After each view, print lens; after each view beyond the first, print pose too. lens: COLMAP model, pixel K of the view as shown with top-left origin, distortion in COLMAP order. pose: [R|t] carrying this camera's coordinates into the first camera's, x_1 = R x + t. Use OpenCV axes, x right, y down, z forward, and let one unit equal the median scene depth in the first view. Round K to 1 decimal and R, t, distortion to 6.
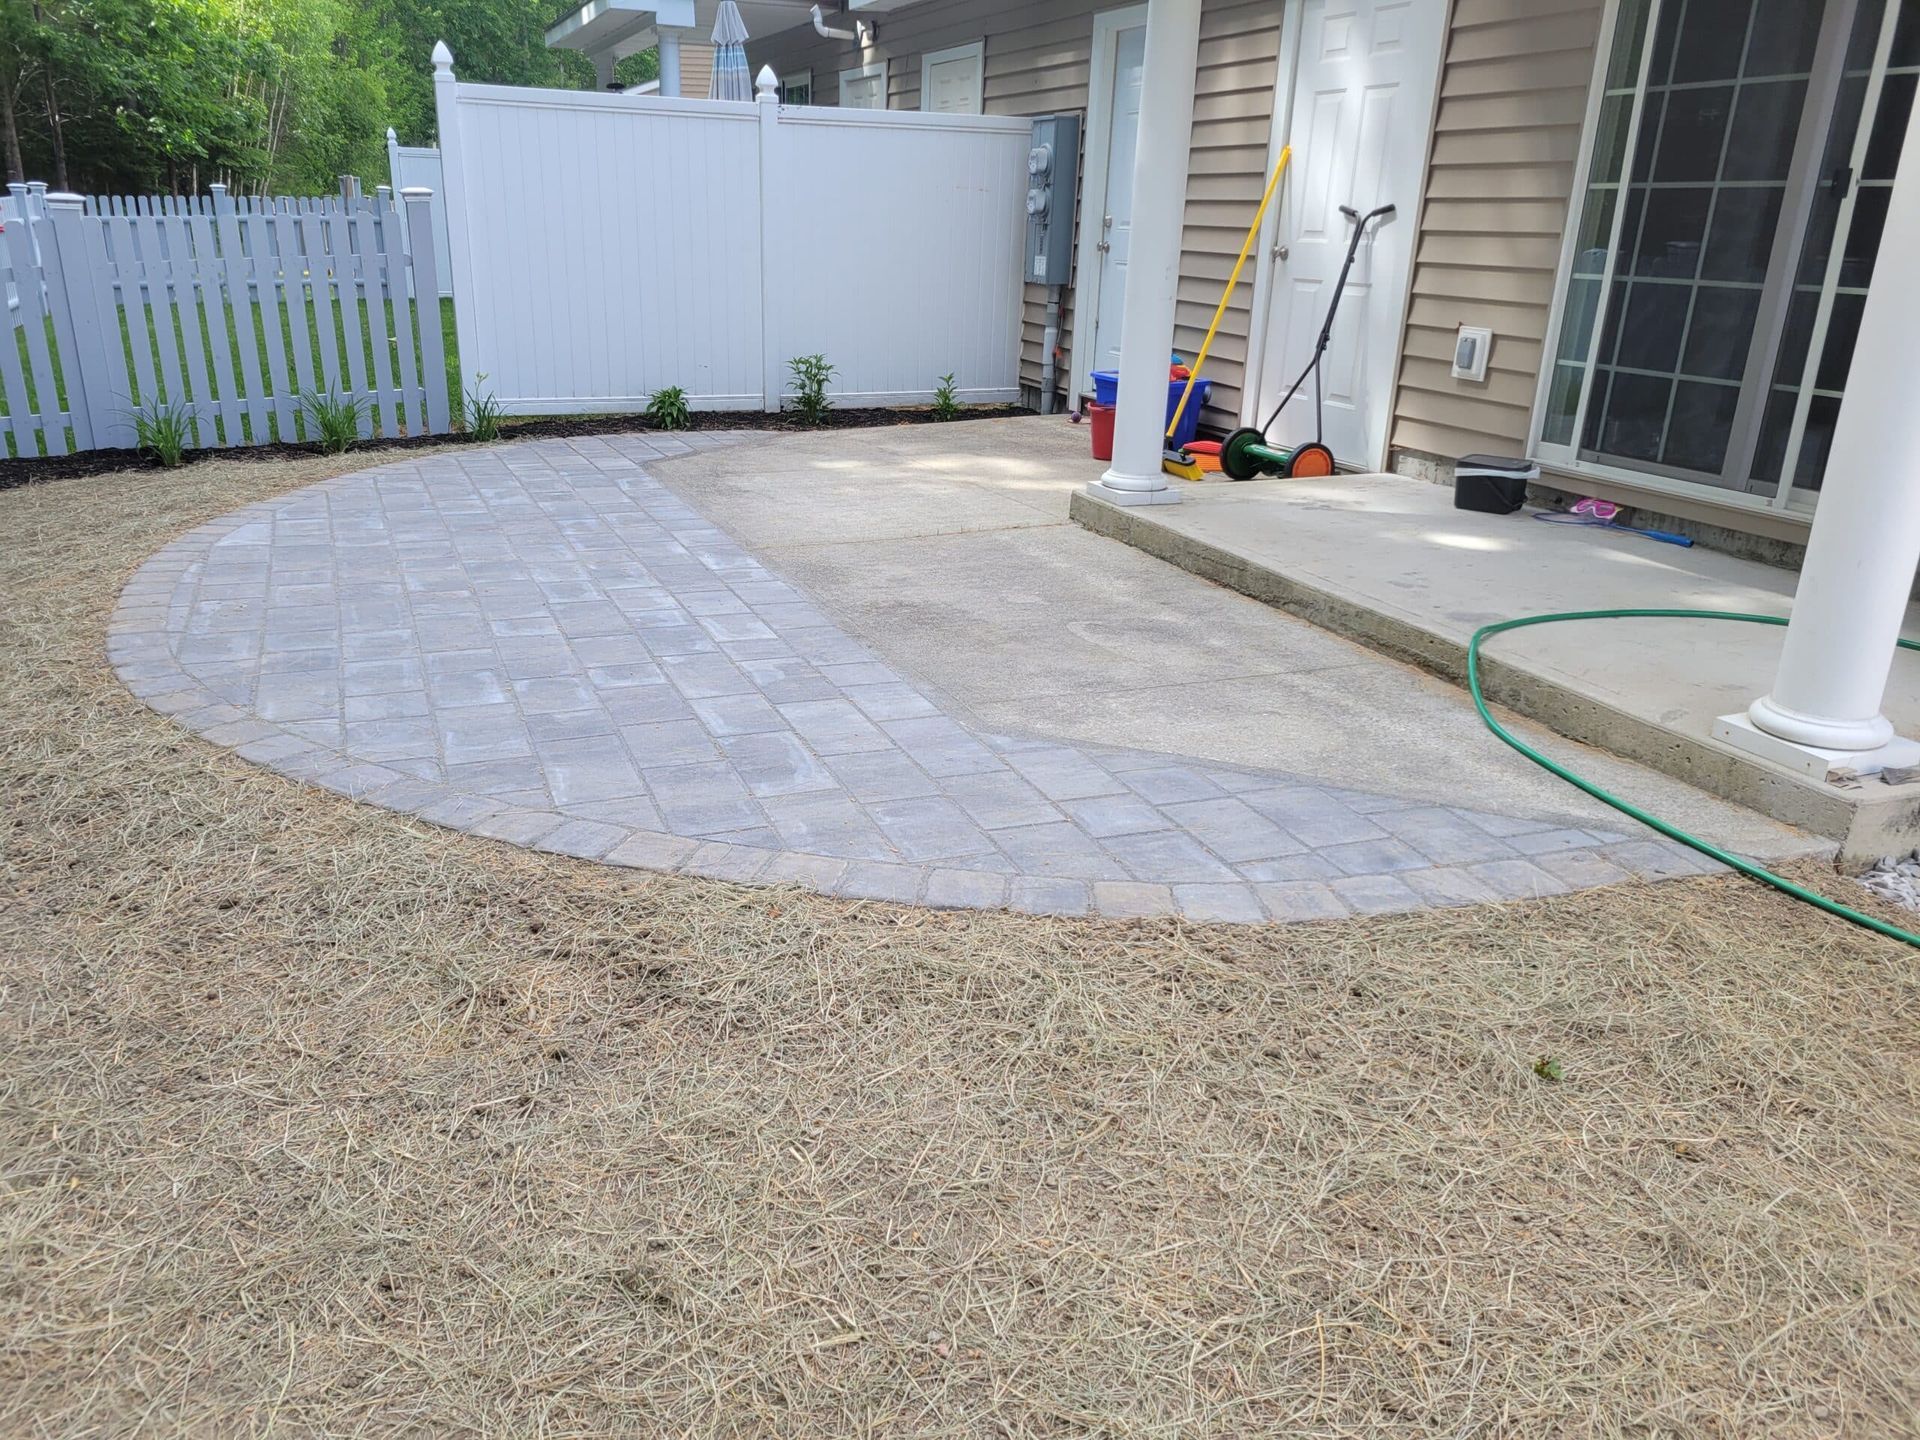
lens RADIAL K [[1385.8, 0, 957.9], [0, 1385.8, 723.7], [0, 0, 1]] dist [0.012737, 0.006357]
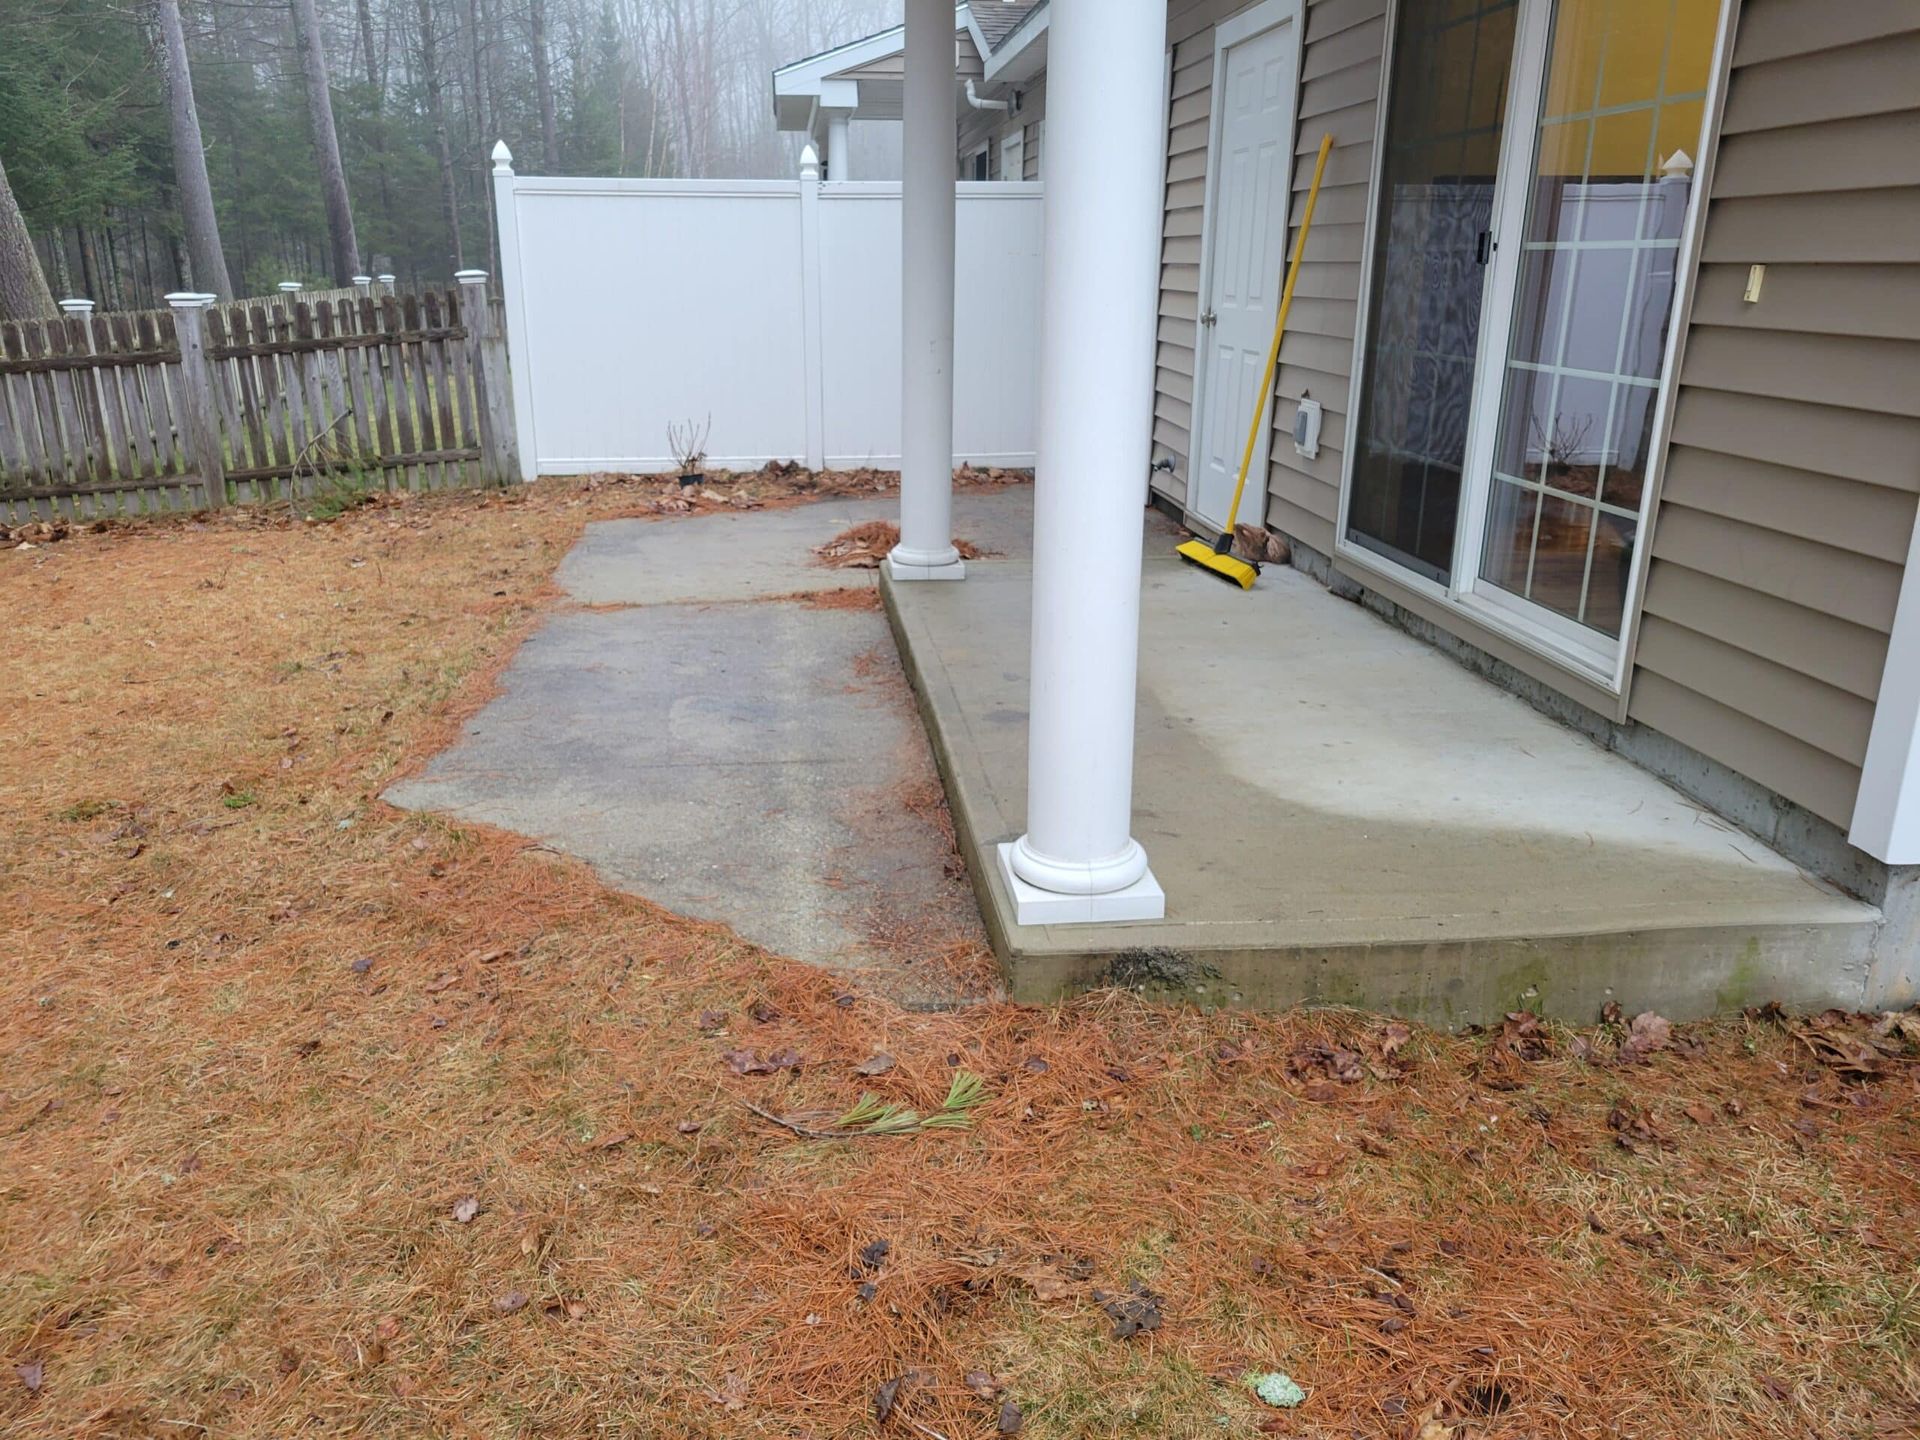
lens RADIAL K [[1385.8, 0, 957.0], [0, 1385.8, 721.6], [0, 0, 1]] dist [0.012737, 0.006357]
pose [[0.959819, 0.064210, -0.273173, 0.469805], [-0.073861, 0.996951, -0.025181, -0.037555], [0.270723, 0.044346, 0.961635, 0.071712]]
